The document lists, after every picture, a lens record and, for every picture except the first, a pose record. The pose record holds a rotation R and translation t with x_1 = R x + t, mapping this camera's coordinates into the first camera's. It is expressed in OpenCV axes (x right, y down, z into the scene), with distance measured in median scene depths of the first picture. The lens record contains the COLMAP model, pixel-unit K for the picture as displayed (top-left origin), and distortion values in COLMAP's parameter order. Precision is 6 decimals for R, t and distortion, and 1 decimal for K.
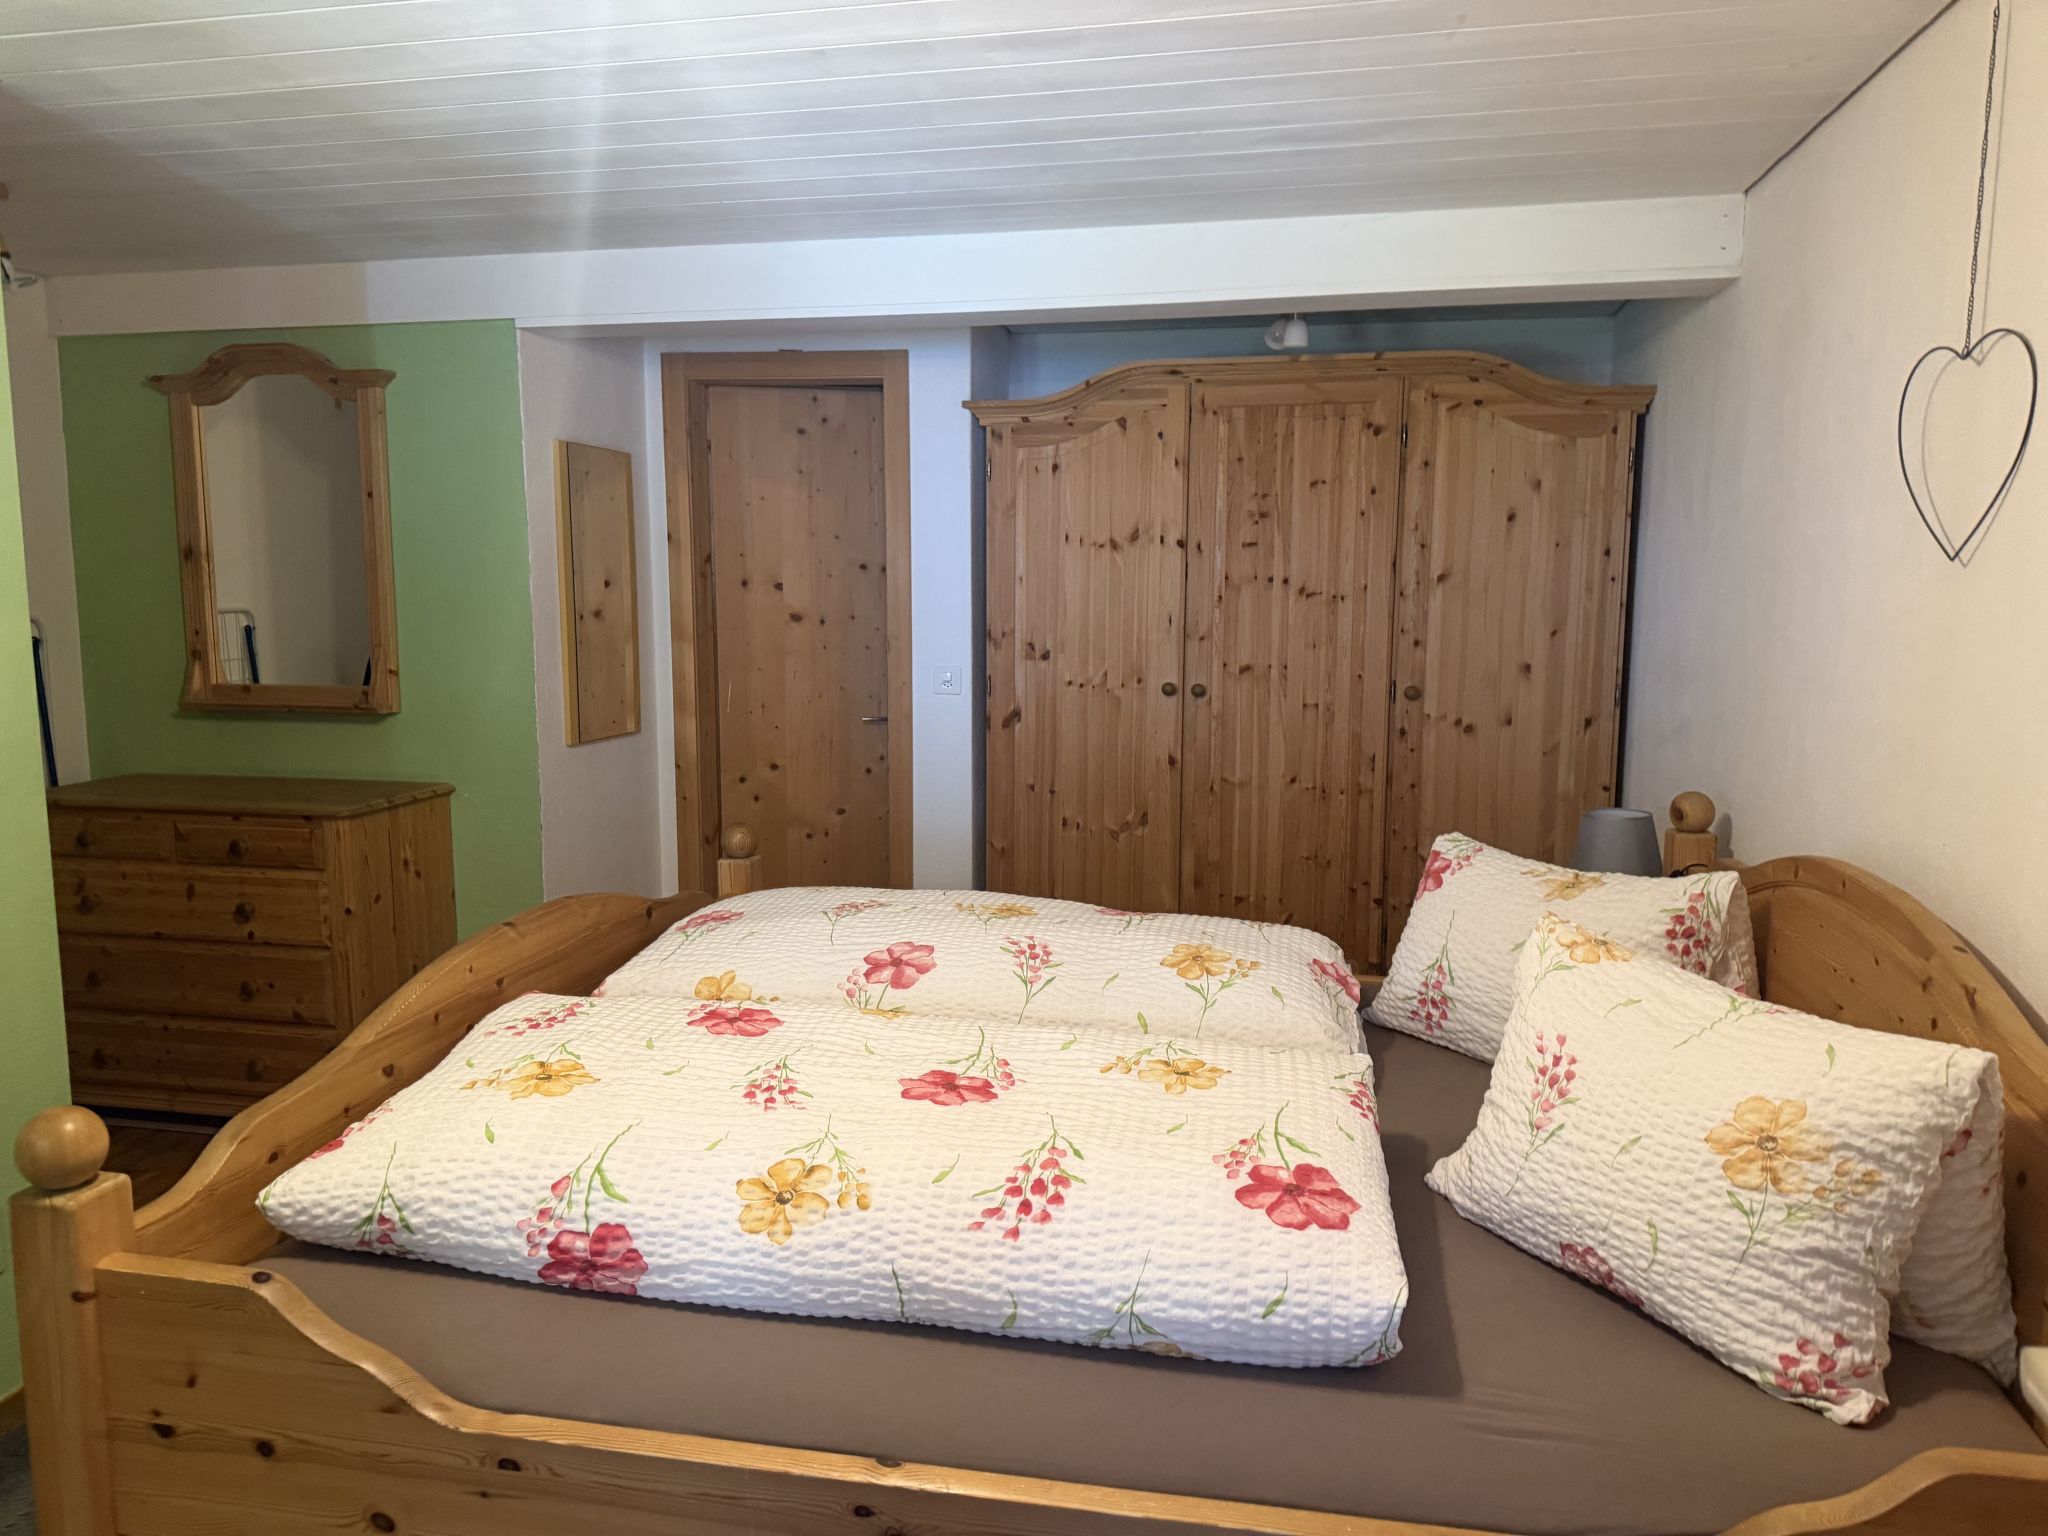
lens RADIAL K [[1442.6, 0, 1026.0], [0, 1442.6, 749.6], [0, 0, 1]] dist [0.055626, -0.068254]
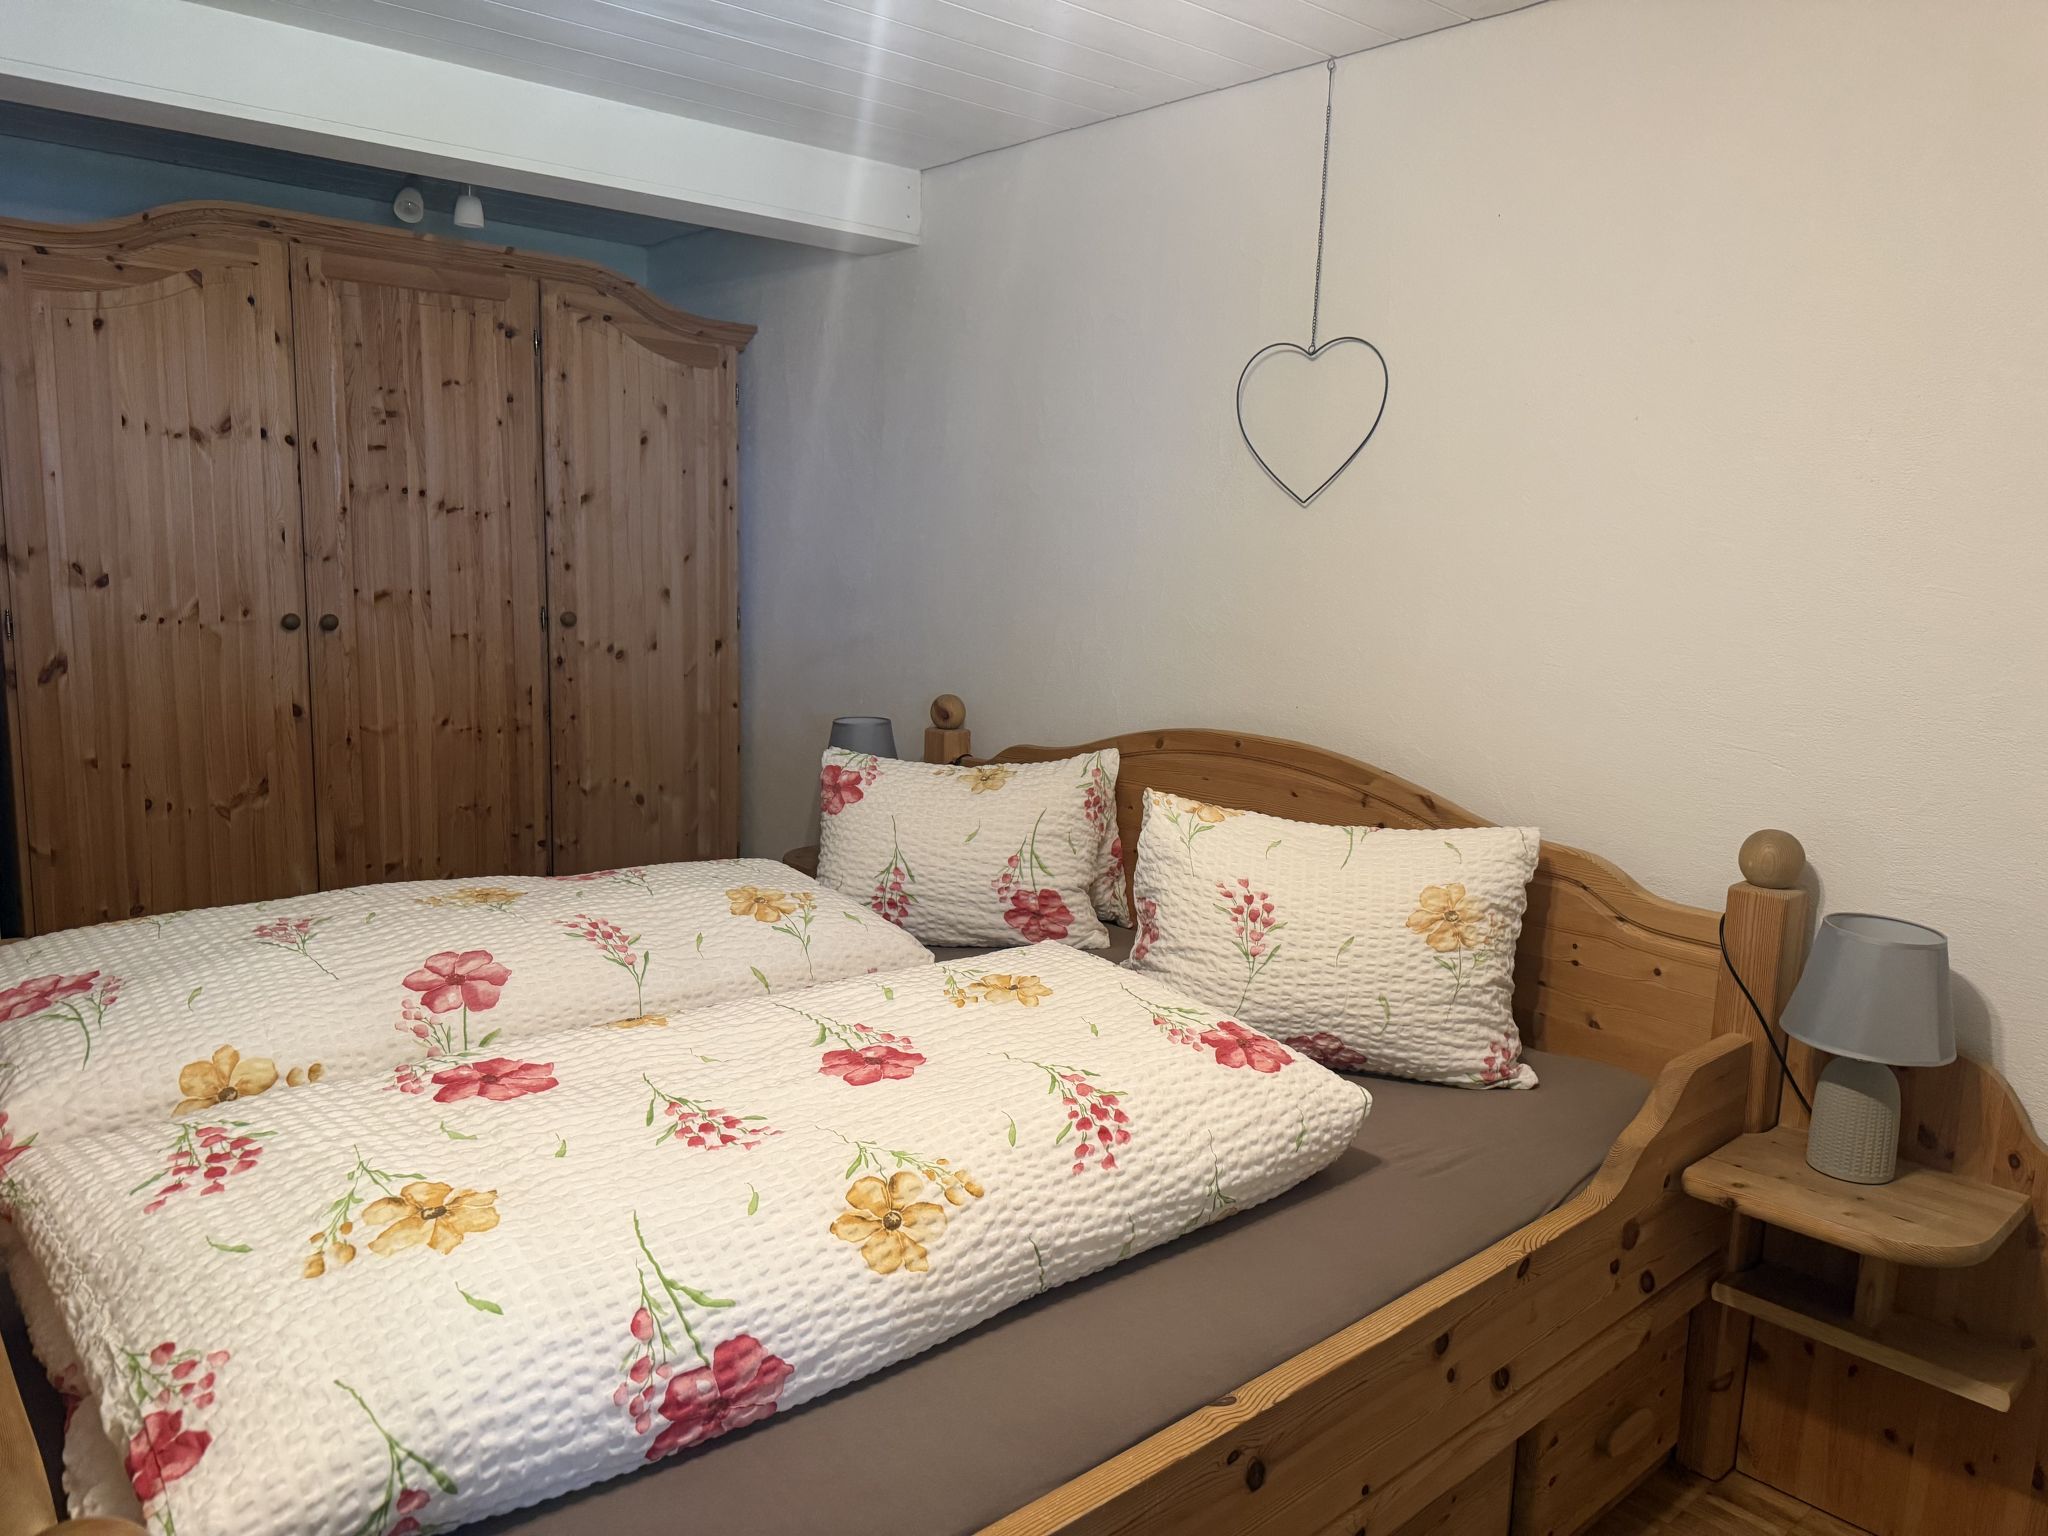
lens RADIAL K [[1442.6, 0, 1026.2], [0, 1442.6, 761.1], [0, 0, 1]] dist [0.055626, -0.068254]
pose [[0.602727, -0.103116, 0.791256, -0.504577], [0.060957, 0.994667, 0.083192, -0.011985], [-0.795615, -0.001909, 0.605799, 0.293067]]
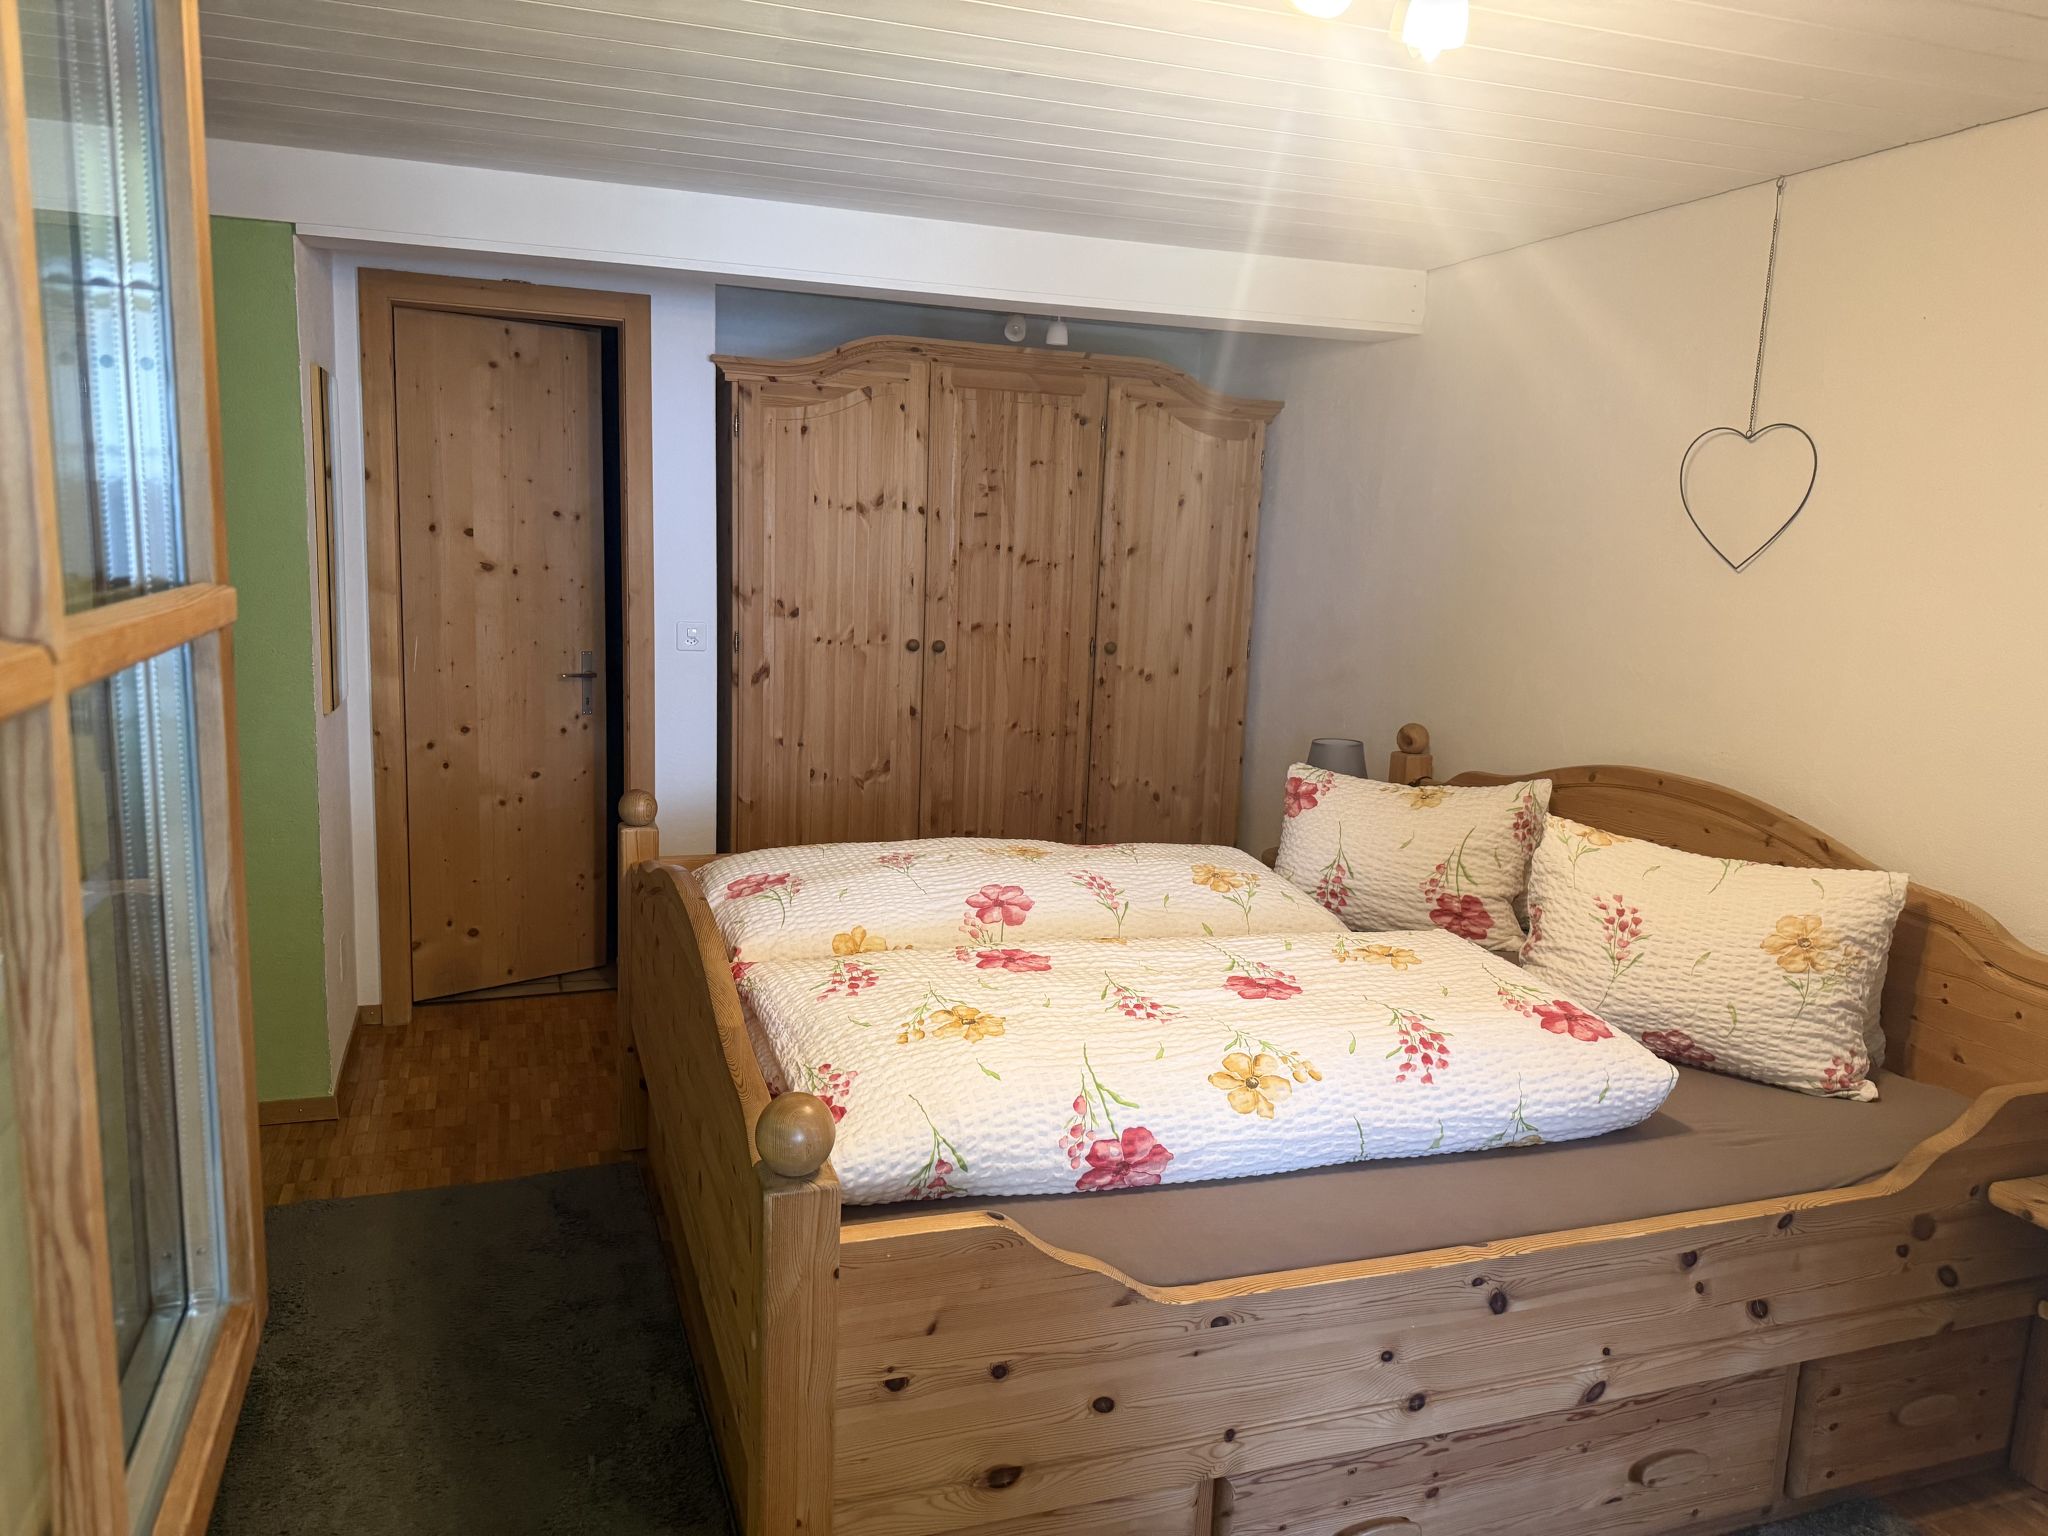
lens RADIAL K [[1442.6, 0, 1027.7], [0, 1442.6, 749.9], [0, 0, 1]] dist [0.055626, -0.068254]
pose [[0.858598, -0.042399, 0.510894, -0.630874], [0.020895, 0.998640, 0.047761, -0.022098], [-0.512224, -0.030332, 0.858316, 0.041373]]
